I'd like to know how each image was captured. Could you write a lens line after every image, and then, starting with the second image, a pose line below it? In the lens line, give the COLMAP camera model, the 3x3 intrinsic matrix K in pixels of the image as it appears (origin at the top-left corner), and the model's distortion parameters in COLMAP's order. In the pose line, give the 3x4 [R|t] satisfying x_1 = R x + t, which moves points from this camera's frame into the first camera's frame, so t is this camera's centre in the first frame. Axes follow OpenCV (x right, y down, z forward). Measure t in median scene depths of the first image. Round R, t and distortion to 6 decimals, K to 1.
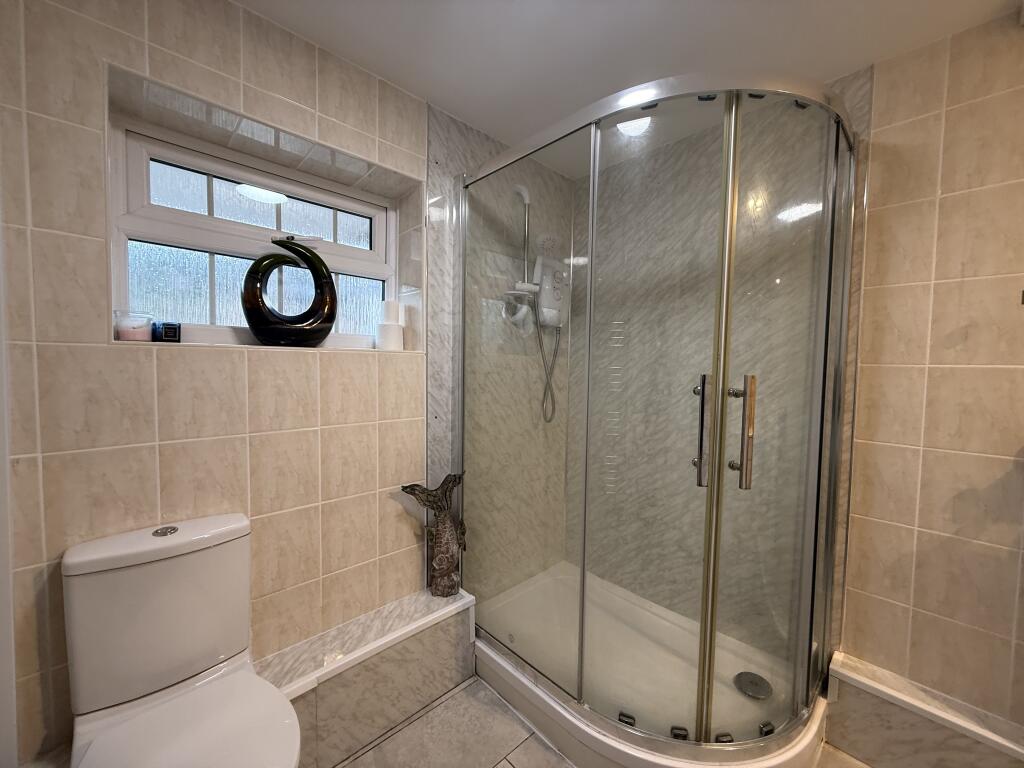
lens RADIAL K [[404.2, 0, 513.2], [0, 404.2, 379.9], [0, 0, 1]] dist [-0.001477, -0.000120]
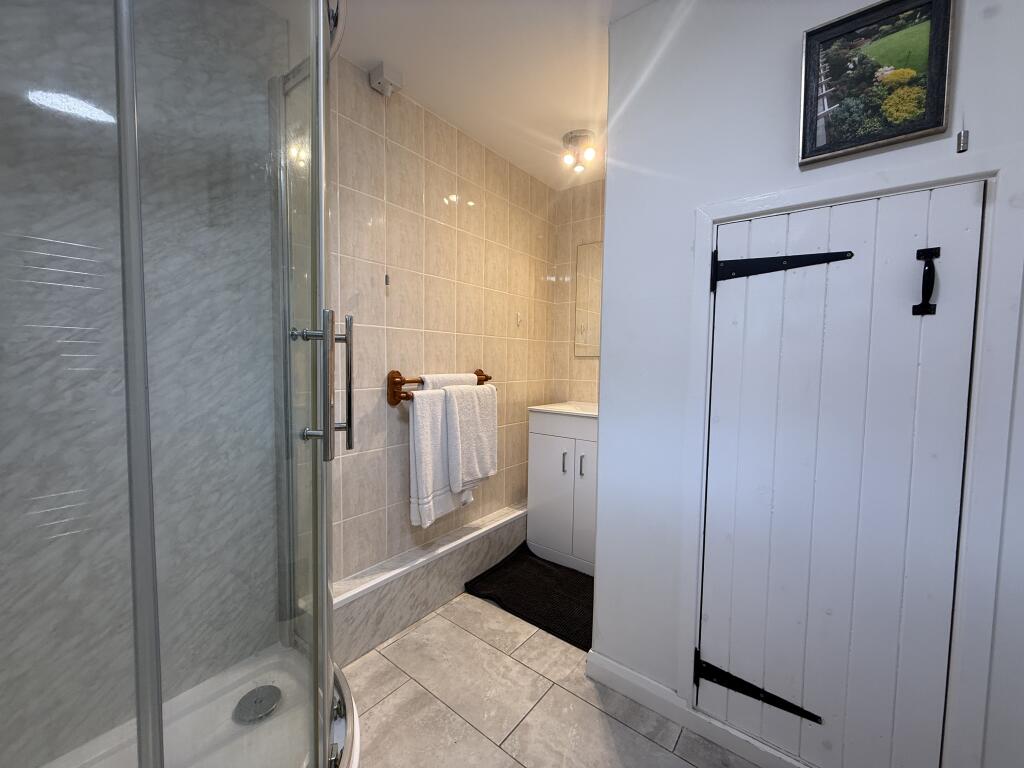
lens RADIAL K [[404.2, 0, 512.4], [0, 404.2, 388.8], [0, 0, 1]] dist [-0.001477, -0.000120]
pose [[-0.144388, -0.079060, 0.986358, -0.225884], [0.034475, 0.995796, 0.084863, 0.062868], [-0.988920, 0.046258, -0.141056, 0.535648]]
